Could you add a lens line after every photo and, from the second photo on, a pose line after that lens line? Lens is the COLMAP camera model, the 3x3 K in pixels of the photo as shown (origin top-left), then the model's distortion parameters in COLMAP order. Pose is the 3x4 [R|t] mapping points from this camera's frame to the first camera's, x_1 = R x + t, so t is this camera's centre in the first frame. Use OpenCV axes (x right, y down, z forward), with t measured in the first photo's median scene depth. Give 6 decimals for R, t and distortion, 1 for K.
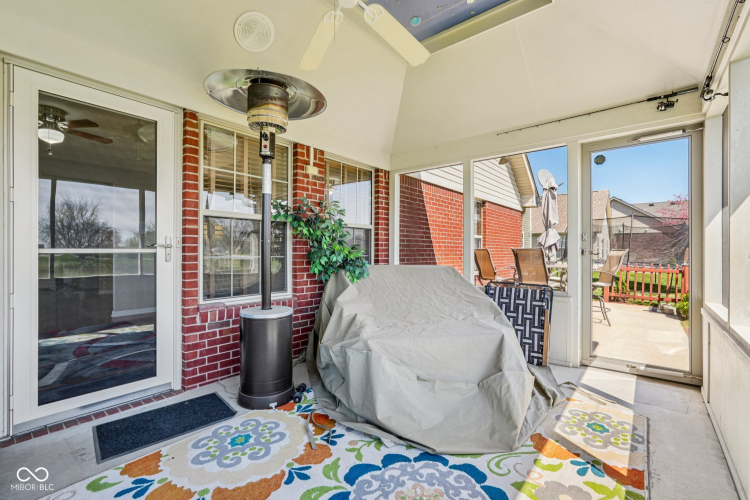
lens RADIAL K [[328.3, 0, 374.3], [0, 328.3, 248.5], [0, 0, 1]] dist [-0.013780, 0.000264]
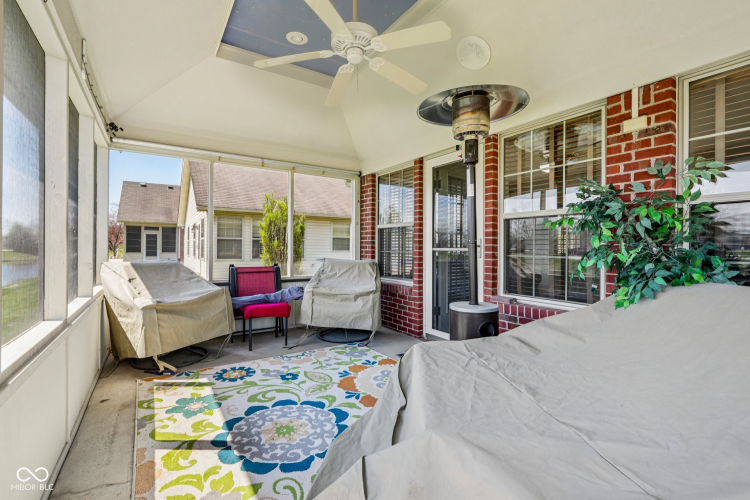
lens RADIAL K [[328.3, 0, 373.0], [0, 328.3, 248.8], [0, 0, 1]] dist [-0.013780, 0.000264]
pose [[-0.271706, -0.003416, -0.962374, 1.191198], [-0.004287, 0.999988, -0.002340, 0.011349], [0.962371, 0.003490, -0.271717, 1.475304]]
